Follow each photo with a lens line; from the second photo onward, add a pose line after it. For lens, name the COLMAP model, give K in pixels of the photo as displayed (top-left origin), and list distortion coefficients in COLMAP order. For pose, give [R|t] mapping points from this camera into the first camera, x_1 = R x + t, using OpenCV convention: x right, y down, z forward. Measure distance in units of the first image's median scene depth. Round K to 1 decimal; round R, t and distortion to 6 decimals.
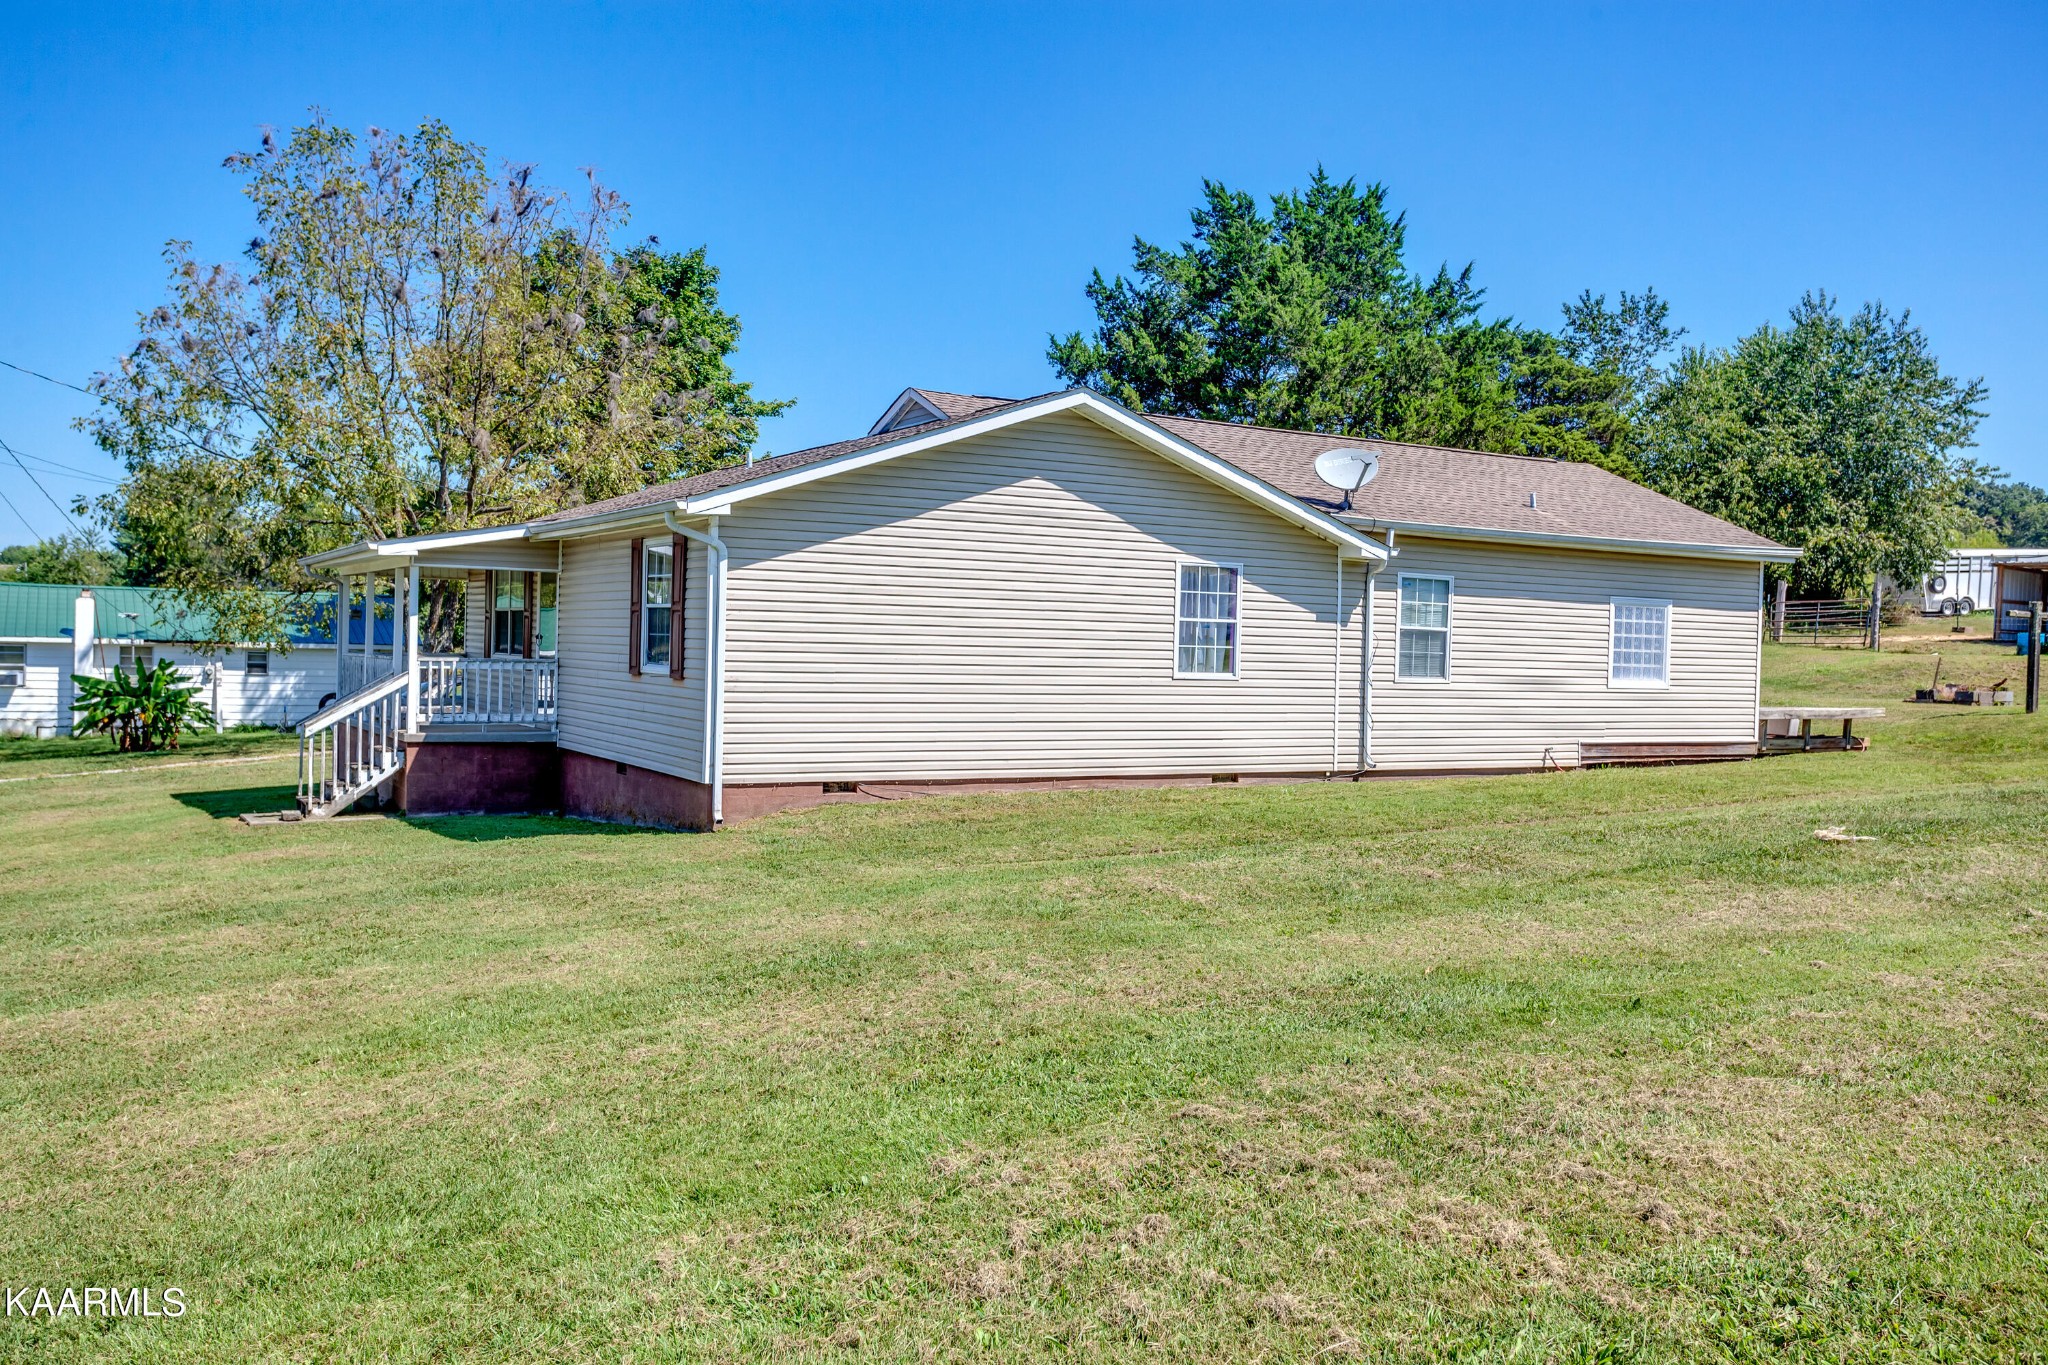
lens RADIAL K [[1685.7, 0, 1009.8], [0, 1685.7, 675.7], [0, 0, 1]] dist [0.014041, 0.002266]
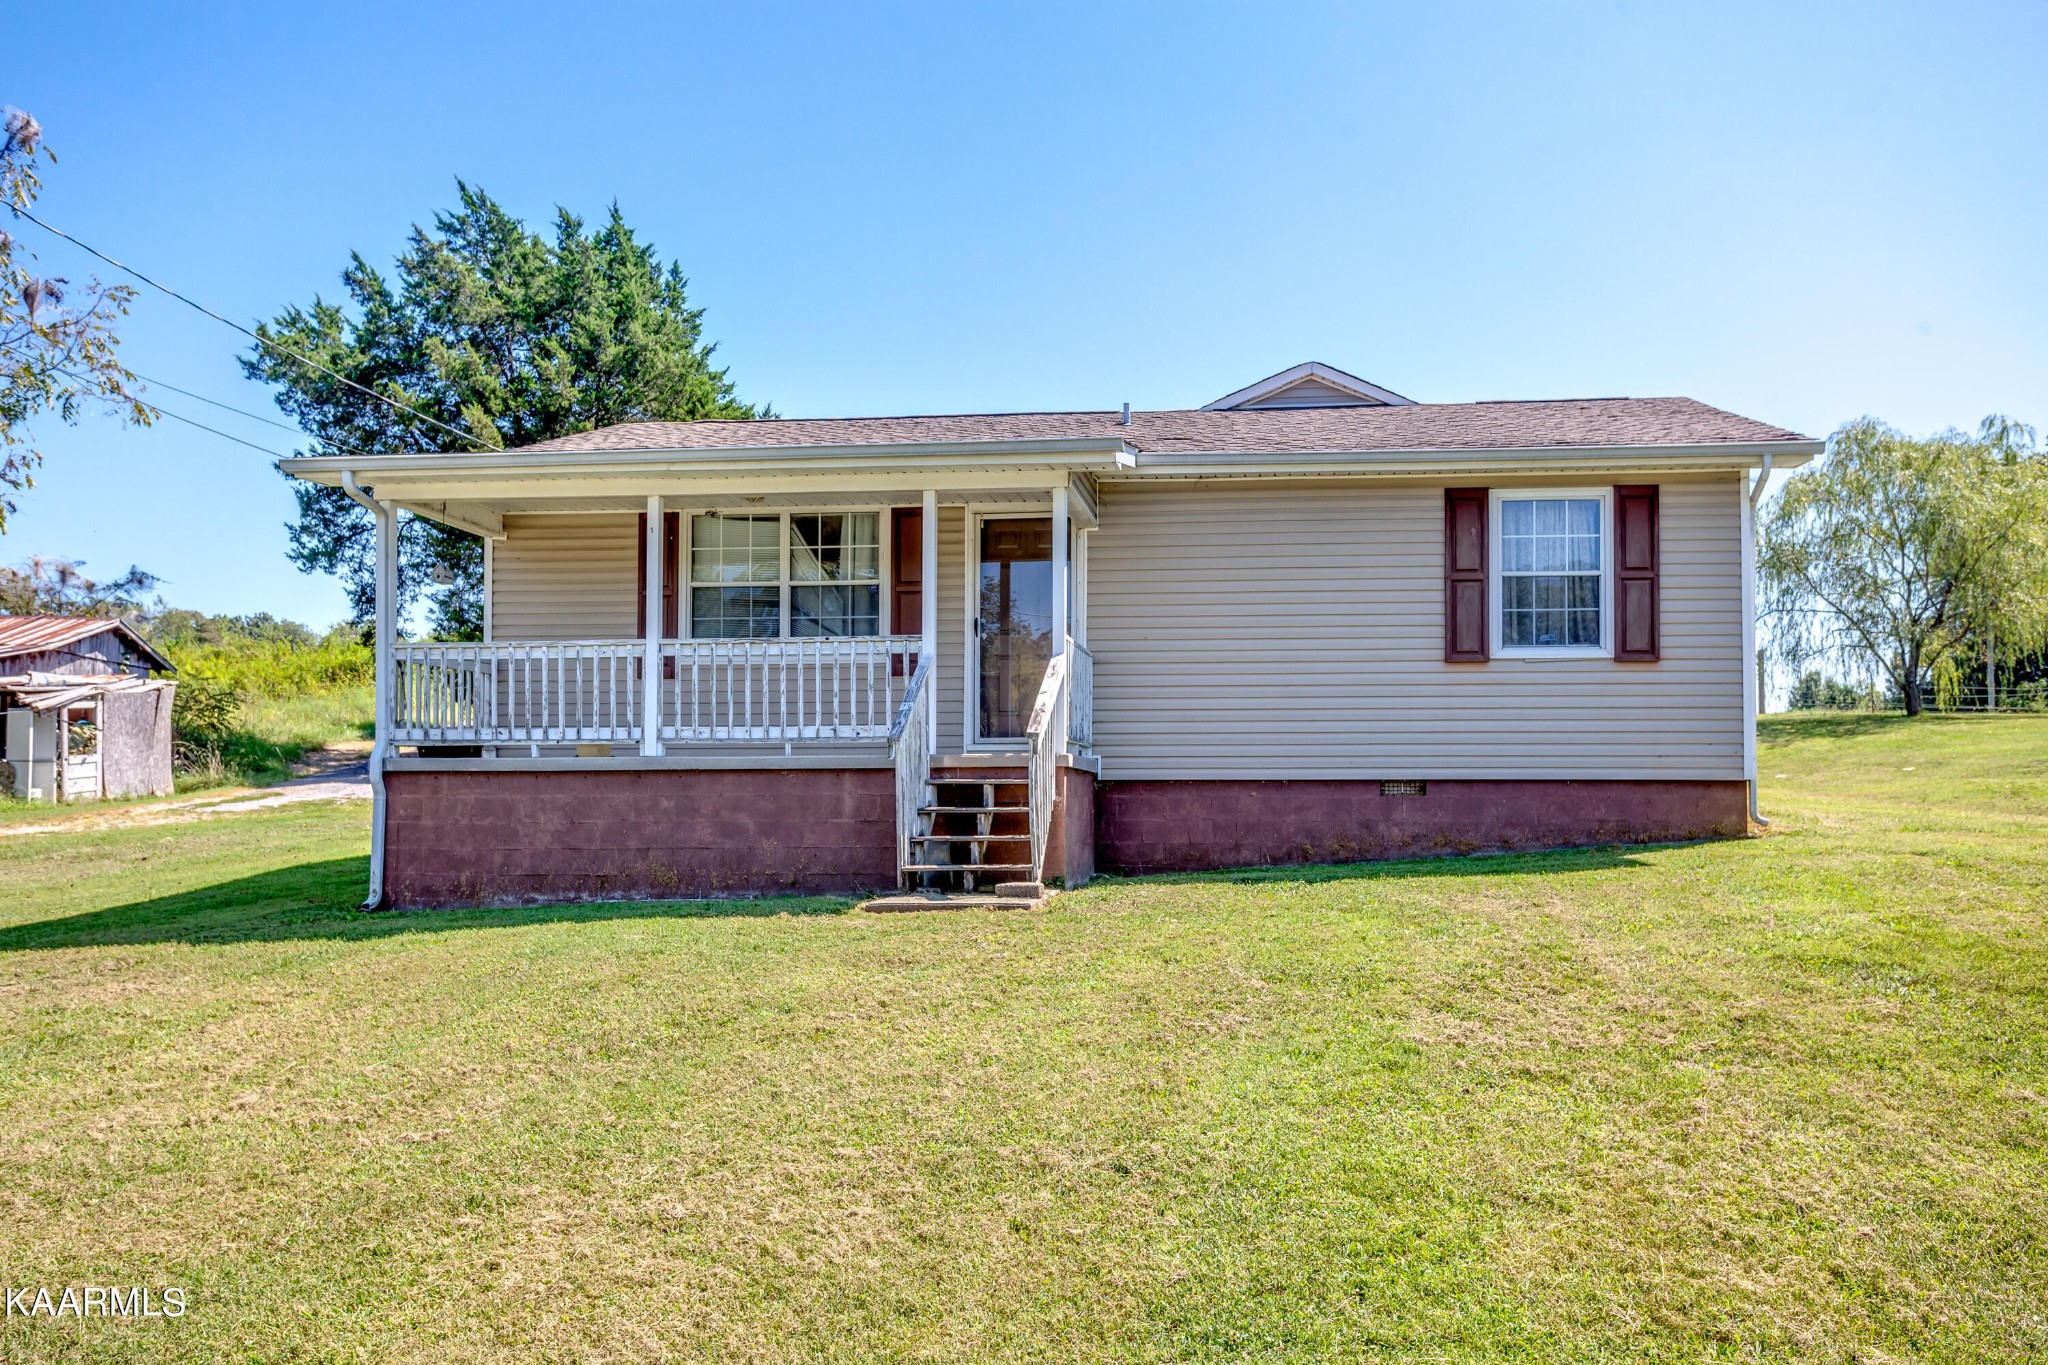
lens RADIAL K [[1621.7, 0, 1060.3], [0, 1621.7, 740.7], [0, 0, 1]] dist [0.011334, 0.020294]
pose [[0.599708, 0.002574, 0.800215, -0.831624], [0.028677, 0.999283, -0.024705, 0.043455], [-0.799705, 0.037763, 0.599204, 0.629082]]
